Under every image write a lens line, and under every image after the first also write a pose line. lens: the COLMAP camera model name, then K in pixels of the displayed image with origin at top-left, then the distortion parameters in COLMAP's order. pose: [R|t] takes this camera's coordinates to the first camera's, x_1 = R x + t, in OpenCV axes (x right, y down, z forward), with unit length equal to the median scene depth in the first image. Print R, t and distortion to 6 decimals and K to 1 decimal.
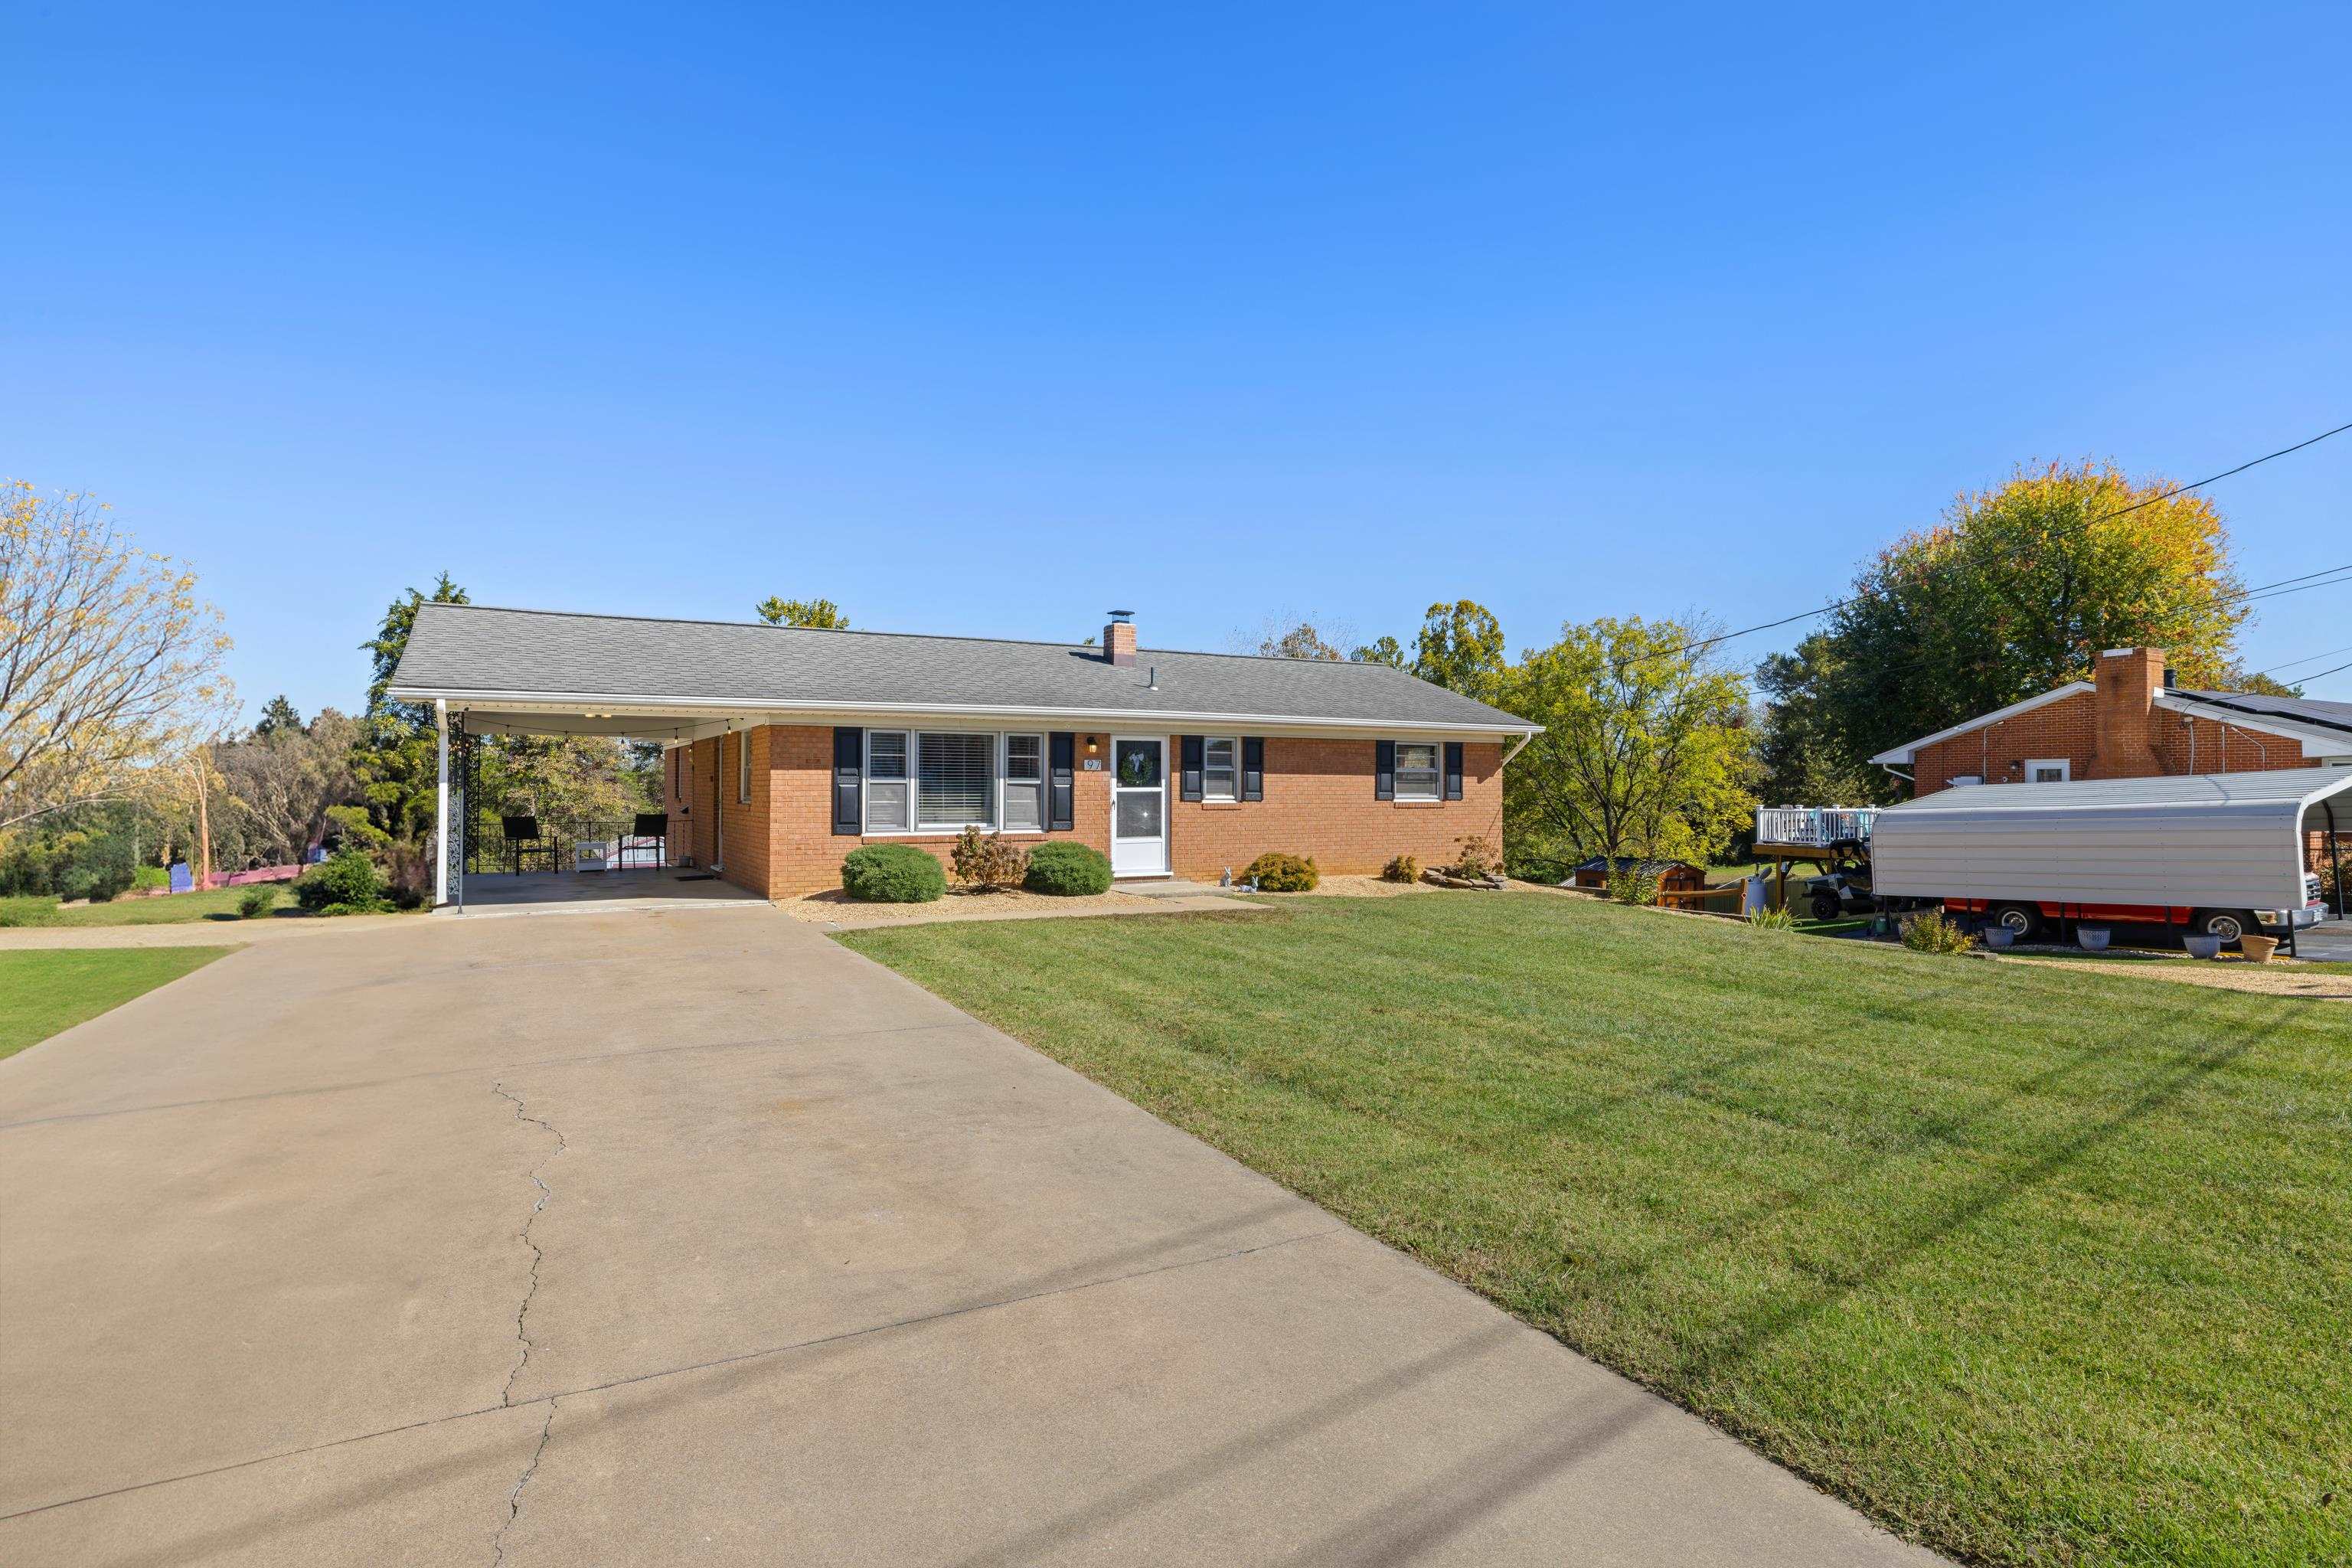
lens RADIAL K [[1183.8, 0, 1171.2], [0, 1183.8, 773.9], [0, 0, 1]] dist [-0.008988, 0.002037]
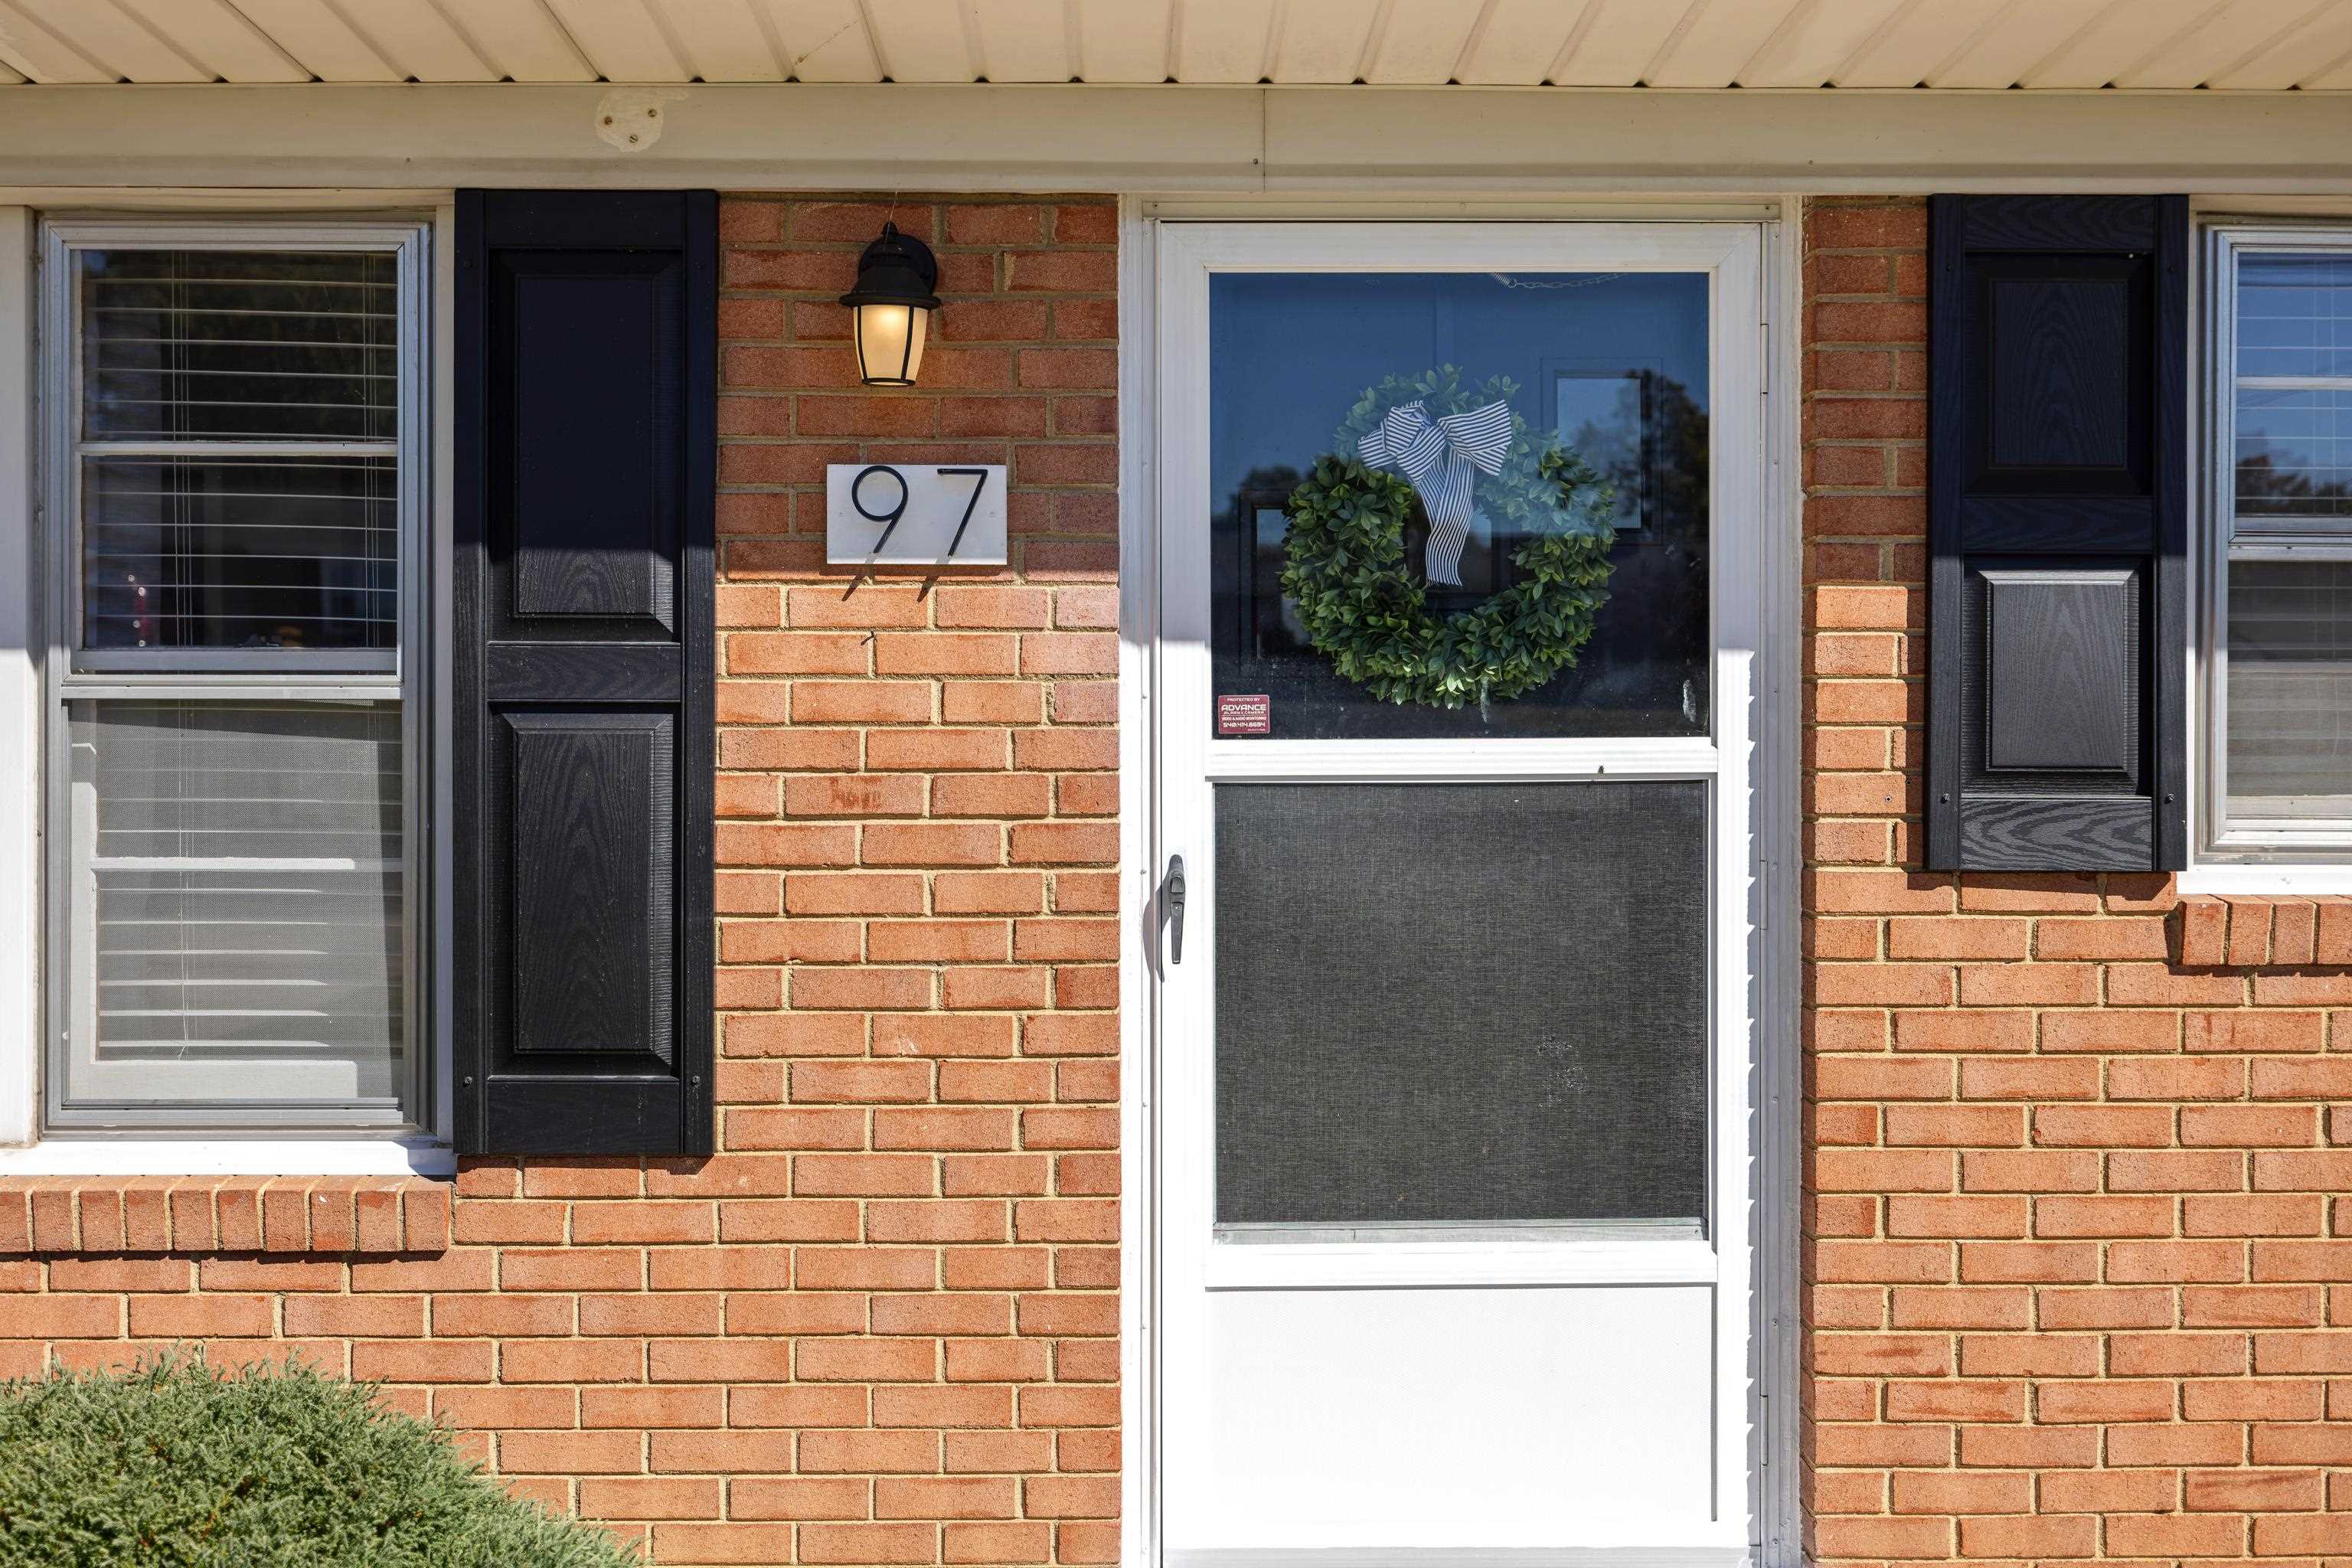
lens RADIAL K [[2281.4, 0, 1172.8], [0, 2281.4, 779.8], [0, 0, 1]] dist [-0.003954, 0.000000]
pose [[0.884606, 0.003320, -0.466328, 0.041607], [0.006741, 0.999779, 0.019906, 0.010975], [0.466291, -0.020753, 0.884388, 0.815054]]
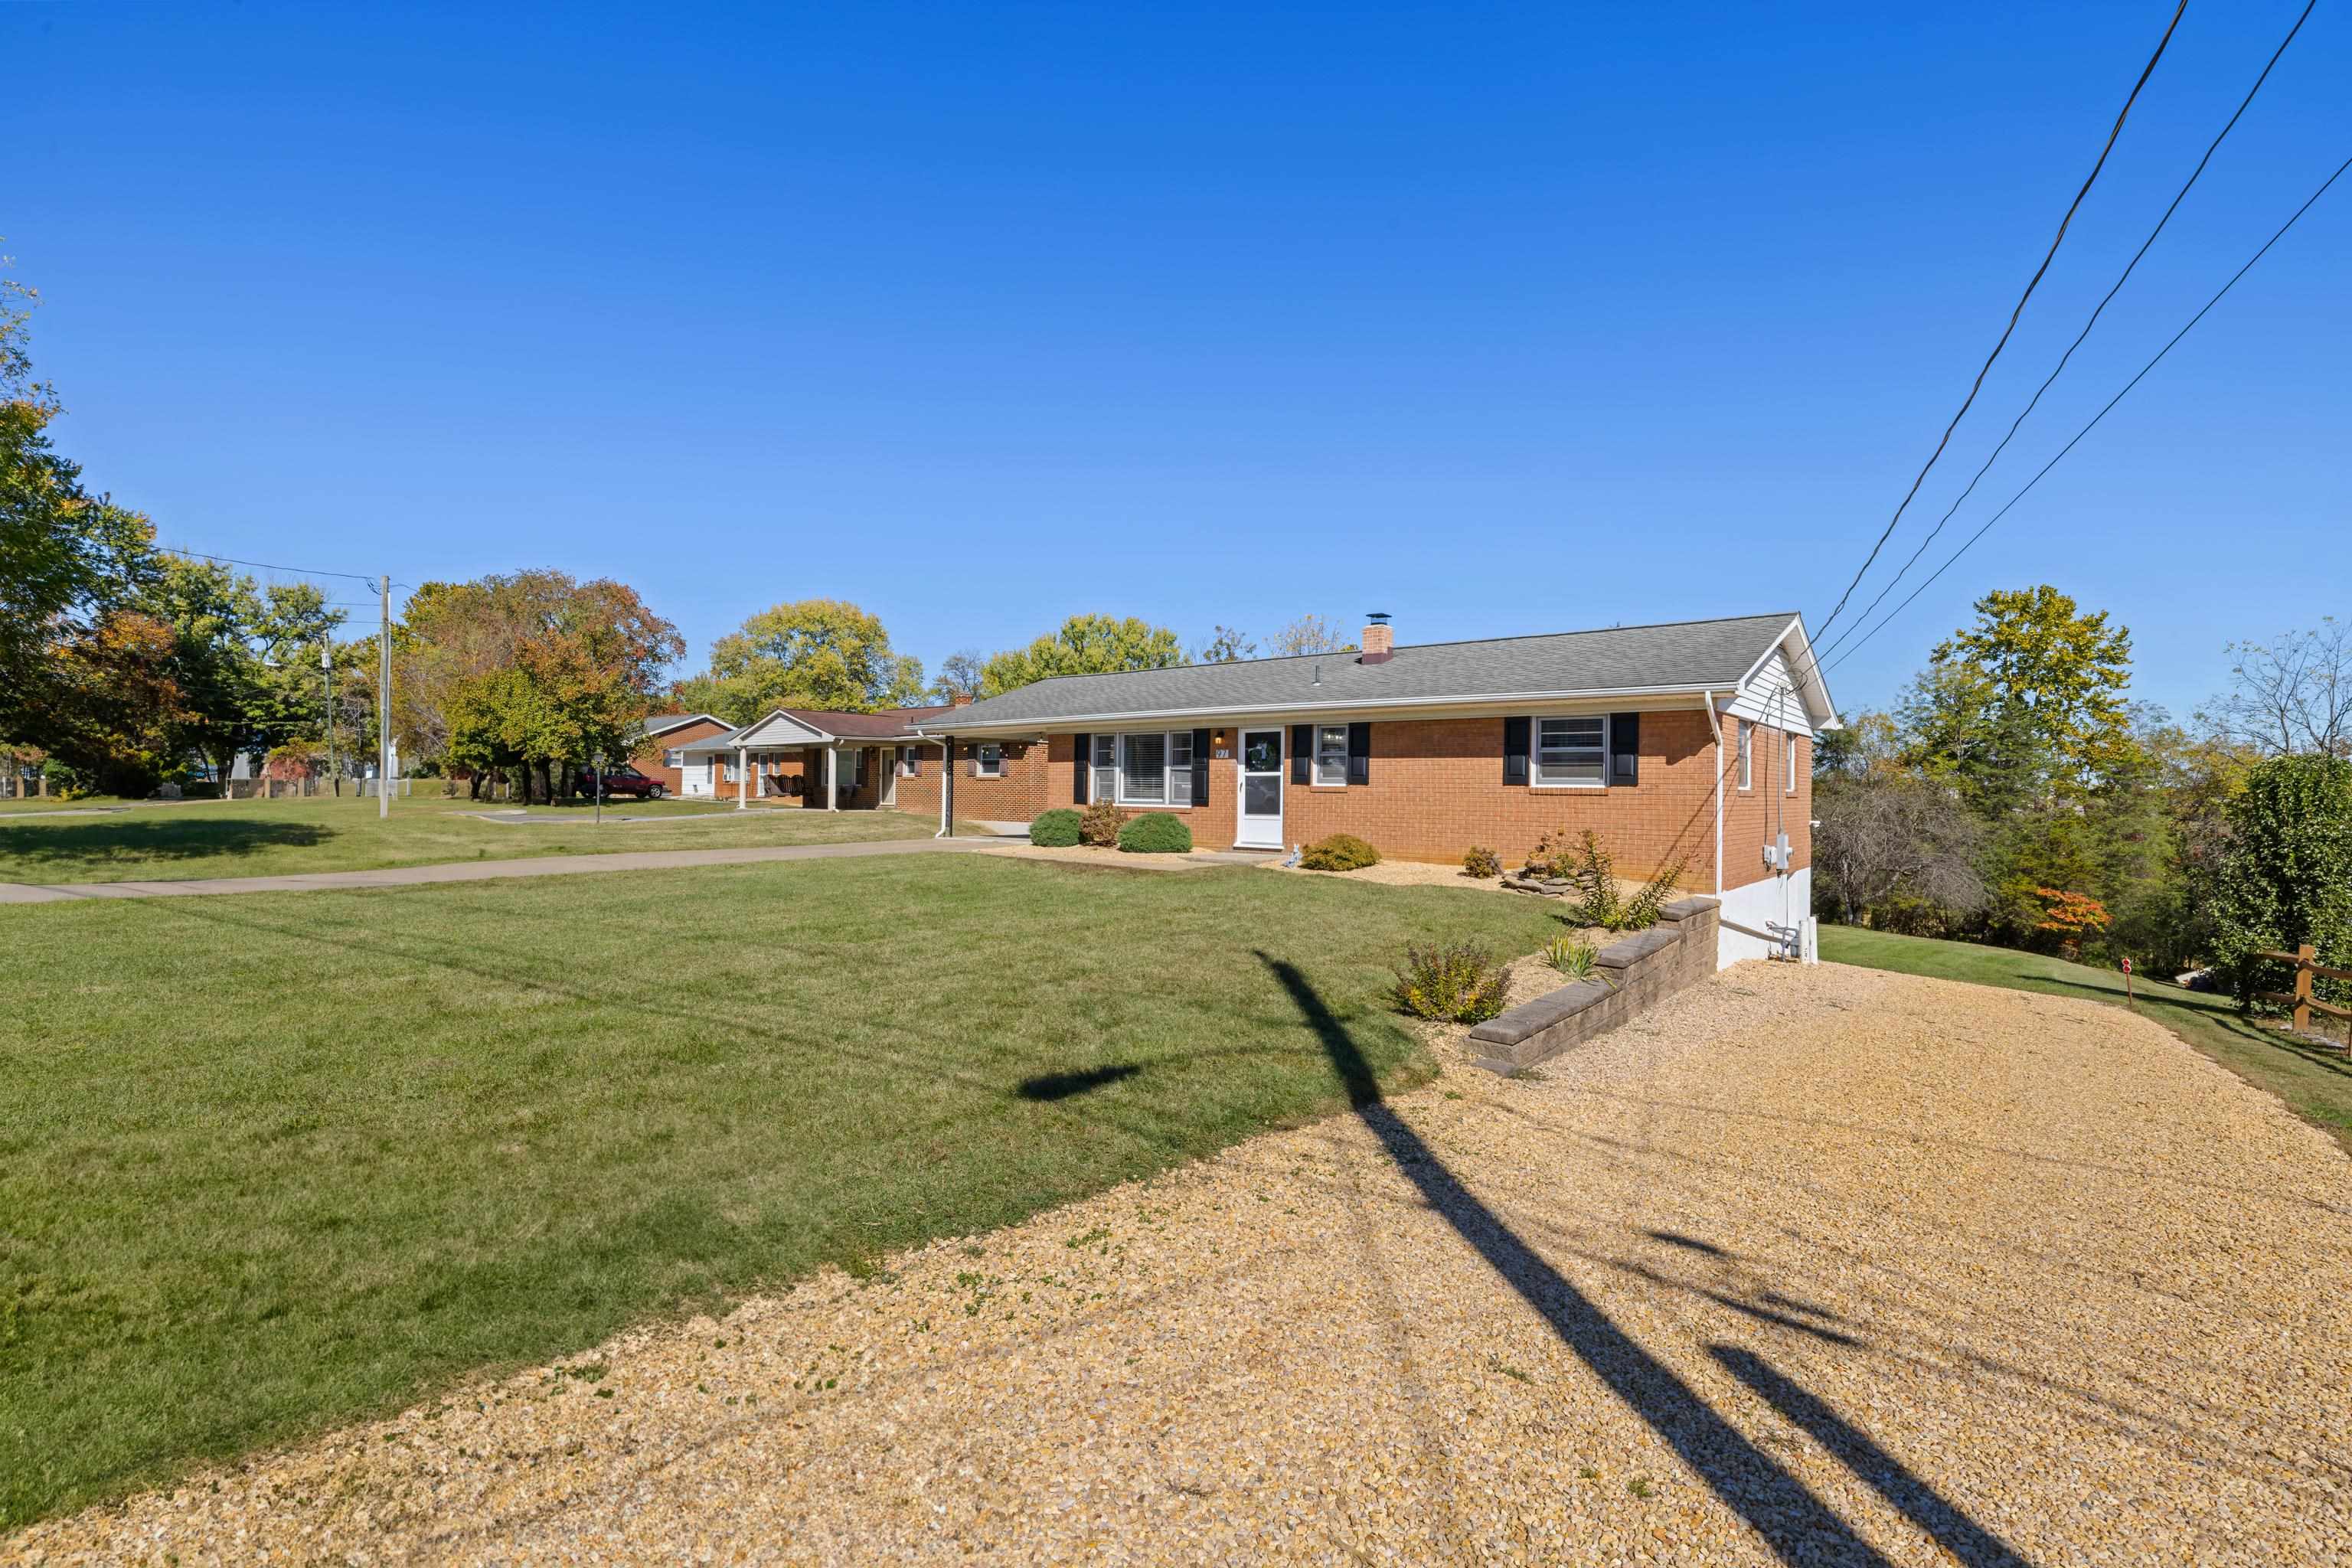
lens RADIAL K [[1038.0, 0, 1178.0], [0, 1038.0, 775.2], [0, 0, 1]] dist [-0.011052, 0.000201]
pose [[0.371999, -0.011567, -0.928161, 0.891726], [-0.000613, 0.999919, -0.012707, 0.027520], [0.928233, 0.005296, 0.371962, 0.539871]]
